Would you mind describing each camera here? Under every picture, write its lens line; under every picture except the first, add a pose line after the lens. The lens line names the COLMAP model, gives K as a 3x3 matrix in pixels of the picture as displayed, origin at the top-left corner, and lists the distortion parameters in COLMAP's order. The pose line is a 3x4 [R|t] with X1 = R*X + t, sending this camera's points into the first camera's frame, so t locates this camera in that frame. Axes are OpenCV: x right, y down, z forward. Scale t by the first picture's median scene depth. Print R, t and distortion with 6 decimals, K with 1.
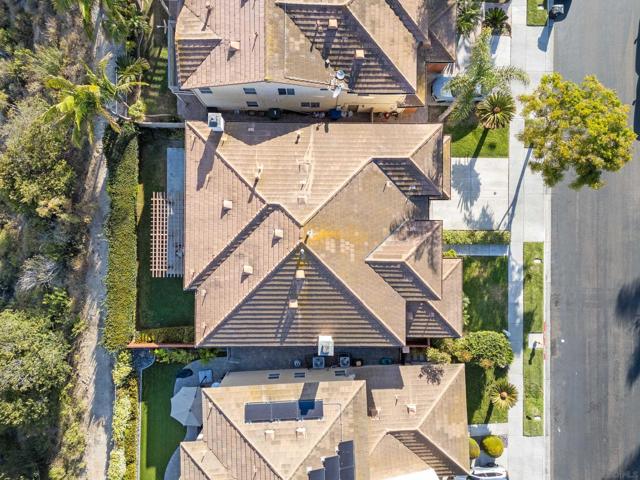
lens RADIAL K [[468.1, 0, 320.0], [0, 468.1, 240.0], [0, 0, 1]] dist [0.069033, -0.051921]
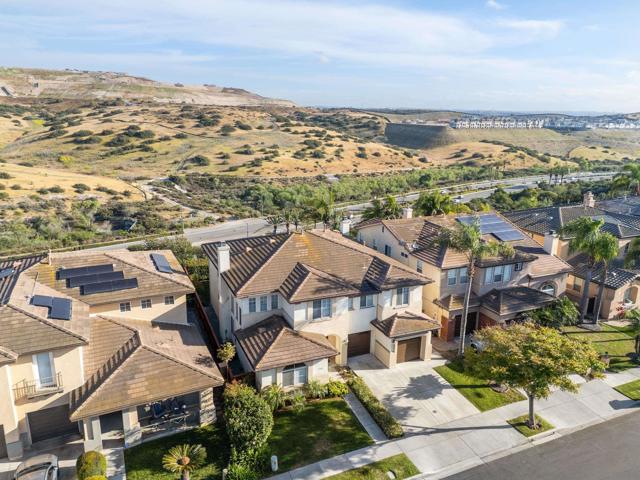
lens RADIAL K [[468.1, 0, 320.0], [0, 468.1, 240.0], [0, 0, 1]] dist [0.069033, -0.051921]
pose [[0.402180, 0.223843, -0.887775, 0.949389], [-0.915549, 0.093531, -0.391180, 0.372391], [-0.004529, 0.970127, 0.242556, 0.522853]]
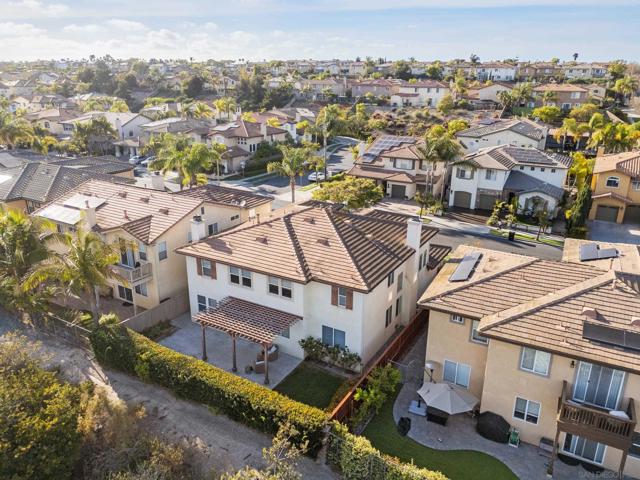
lens RADIAL K [[468.1, 0, 320.0], [0, 468.1, 240.0], [0, 0, 1]] dist [0.069033, -0.051921]
pose [[0.501985, -0.295923, 0.812675, -0.812578], [0.864874, 0.169607, -0.472468, 0.447293], [0.001979, 0.940033, 0.341077, 0.503954]]
